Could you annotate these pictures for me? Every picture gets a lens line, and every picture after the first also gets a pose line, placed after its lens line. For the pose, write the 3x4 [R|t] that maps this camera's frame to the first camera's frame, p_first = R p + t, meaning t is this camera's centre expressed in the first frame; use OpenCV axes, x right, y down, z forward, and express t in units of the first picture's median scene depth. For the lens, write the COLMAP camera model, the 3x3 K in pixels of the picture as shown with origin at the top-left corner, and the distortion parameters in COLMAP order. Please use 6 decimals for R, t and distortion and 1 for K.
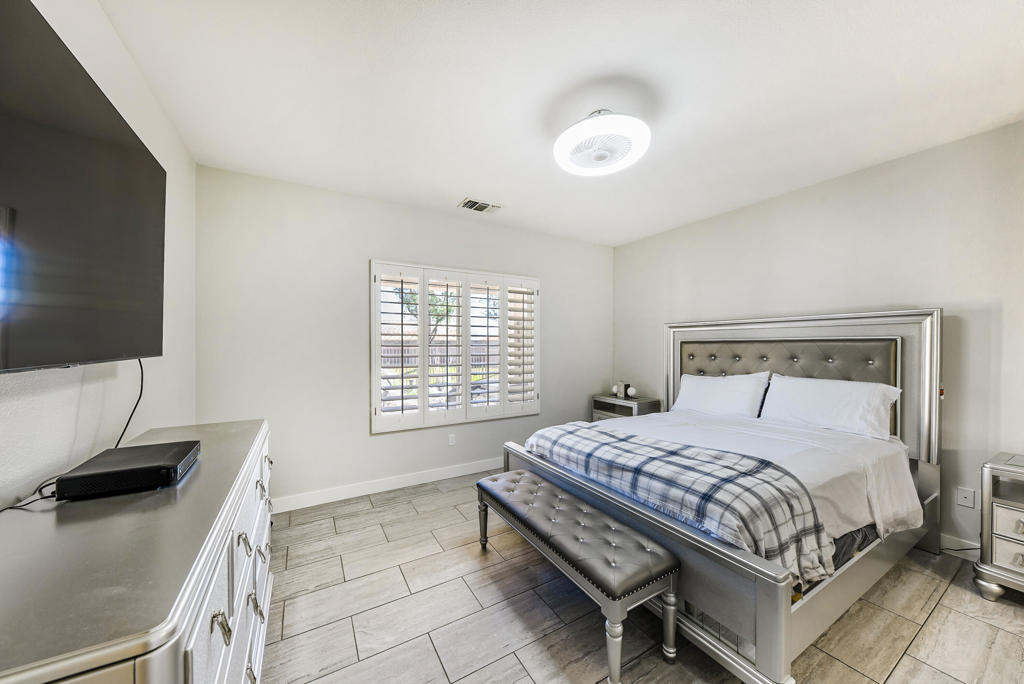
lens RADIAL K [[356.3, 0, 514.7], [0, 356.3, 347.7], [0, 0, 1]] dist [0.000781, -0.000046]
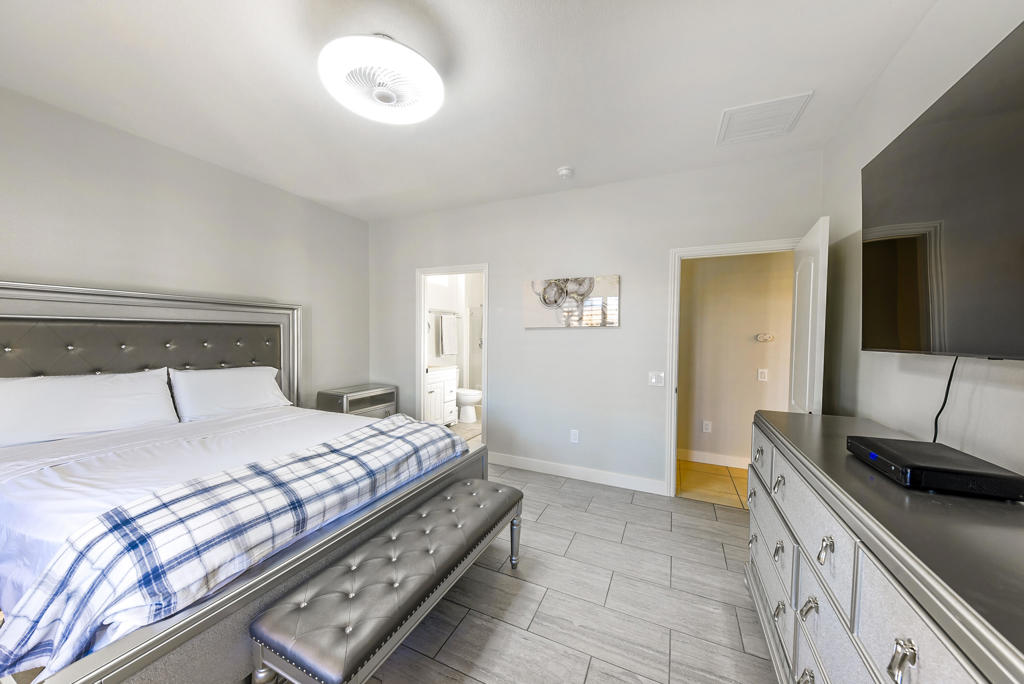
lens RADIAL K [[356.3, 0, 509.5], [0, 356.3, 340.8], [0, 0, 1]] dist [0.000781, -0.000046]
pose [[-0.577296, -0.016293, 0.816373, -0.618889], [-0.008428, 0.999867, 0.013995, 0.002664], [-0.816492, 0.001199, -0.577356, 1.262931]]
